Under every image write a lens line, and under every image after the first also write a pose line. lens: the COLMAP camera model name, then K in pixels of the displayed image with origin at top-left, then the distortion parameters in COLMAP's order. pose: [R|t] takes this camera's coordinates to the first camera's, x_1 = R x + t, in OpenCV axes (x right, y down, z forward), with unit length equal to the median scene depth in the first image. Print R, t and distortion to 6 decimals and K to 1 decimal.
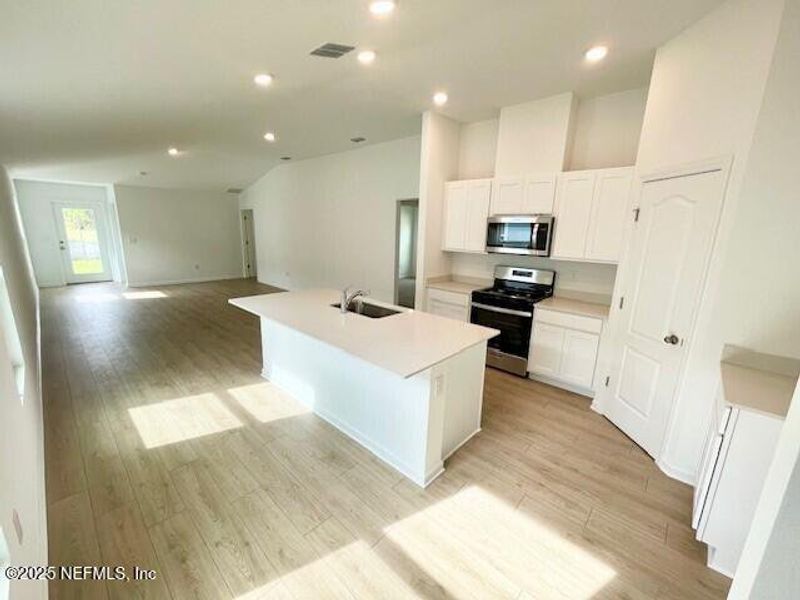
lens RADIAL K [[324.4, 0, 401.0], [0, 324.4, 299.9], [0, 0, 1]] dist [-0.000696, -0.000341]
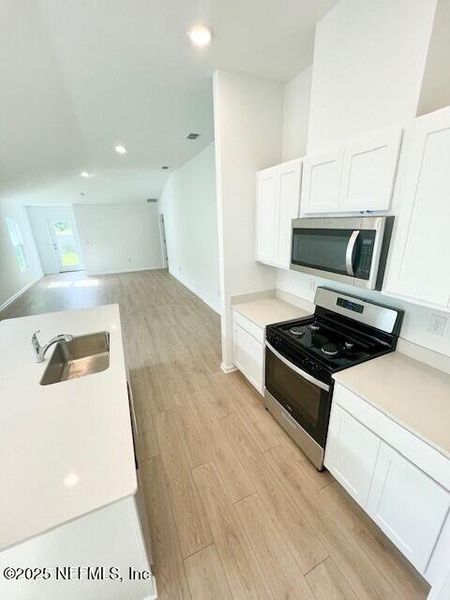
lens RADIAL K [[243.3, 0, 225.0], [0, 243.3, 300.0], [0, 0, 1]] dist [-0.000696, -0.000341]
pose [[0.918534, 0.071083, -0.388898, 0.360215], [-0.030229, 0.993451, 0.110186, -0.147252], [0.394184, -0.089453, 0.914668, 0.495141]]
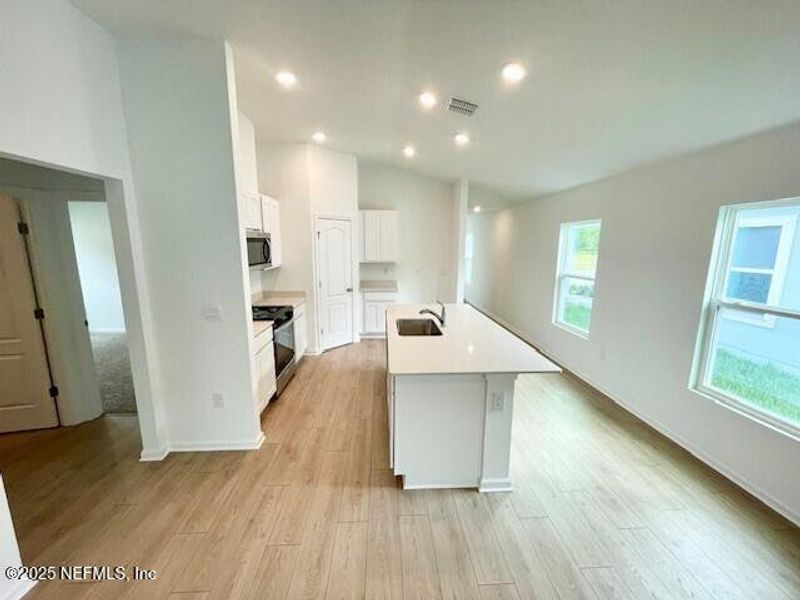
lens RADIAL K [[324.4, 0, 401.0], [0, 324.4, 299.9], [0, 0, 1]] dist [-0.000696, -0.000341]
pose [[-0.718420, -0.151816, 0.678841, -0.615866], [0.123436, 0.932582, 0.339196, -0.334654], [-0.684570, 0.327479, -0.651246, 1.370182]]
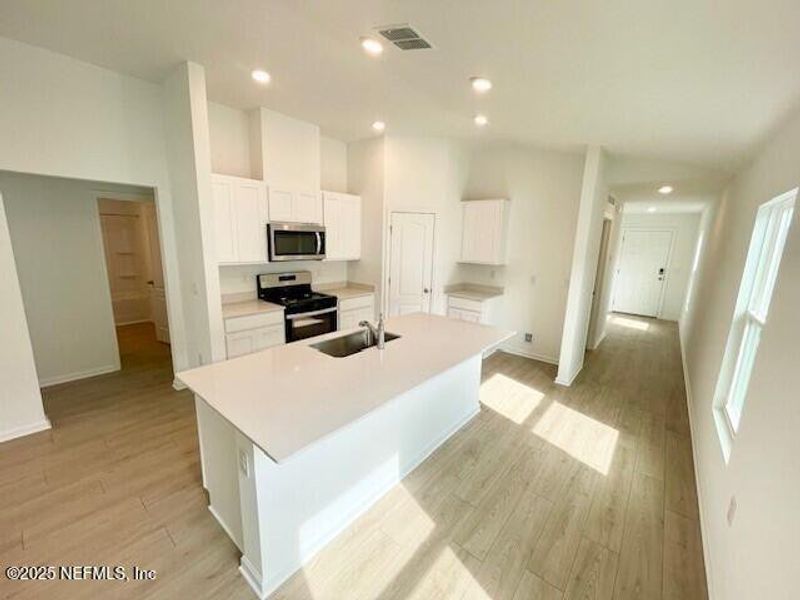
lens RADIAL K [[324.4, 0, 401.0], [0, 324.4, 299.9], [0, 0, 1]] dist [-0.000696, -0.000341]
pose [[-0.053657, -0.219168, 0.974211, -0.732165], [0.184639, 0.956615, 0.225379, -0.196612], [-0.981341, 0.191970, -0.010862, 0.716685]]
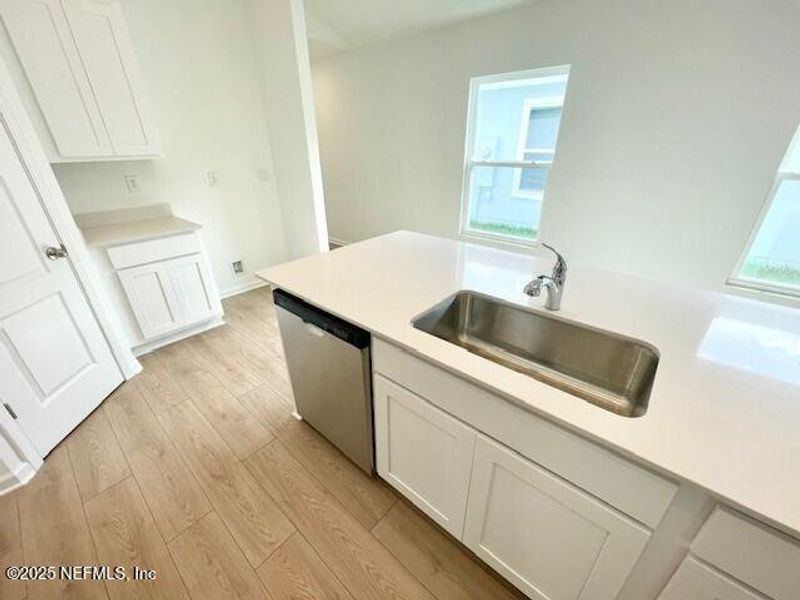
lens RADIAL K [[324.4, 0, 401.0], [0, 324.4, 299.9], [0, 0, 1]] dist [-0.000696, -0.000341]
pose [[-0.999195, -0.000791, -0.040101, 0.029919], [-0.025465, 0.784956, 0.619028, -0.170545], [0.030988, 0.619551, -0.784345, 1.013540]]
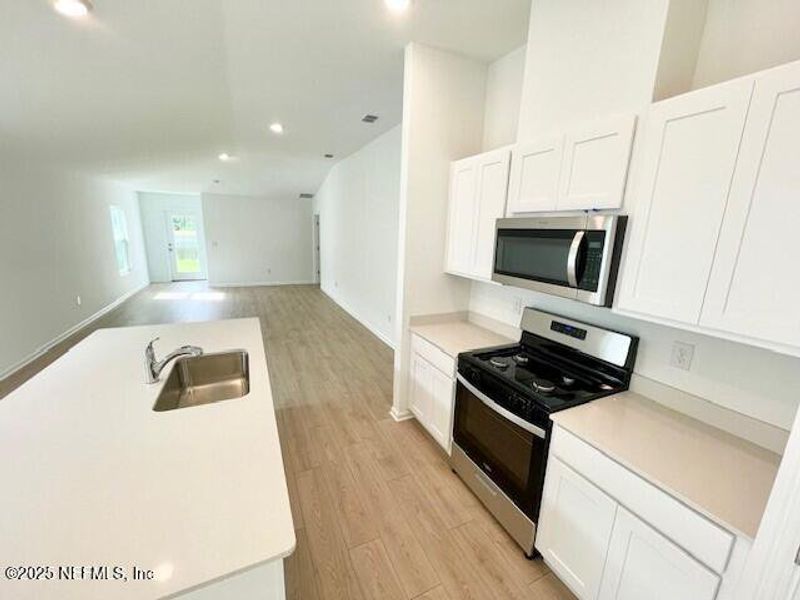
lens RADIAL K [[324.4, 0, 401.0], [0, 324.4, 299.9], [0, 0, 1]] dist [-0.000696, -0.000341]
pose [[0.927839, 0.081899, -0.363879, 0.338391], [-0.087951, 0.996125, -0.000064, -0.112657], [0.362463, 0.032063, 0.931446, 0.472283]]
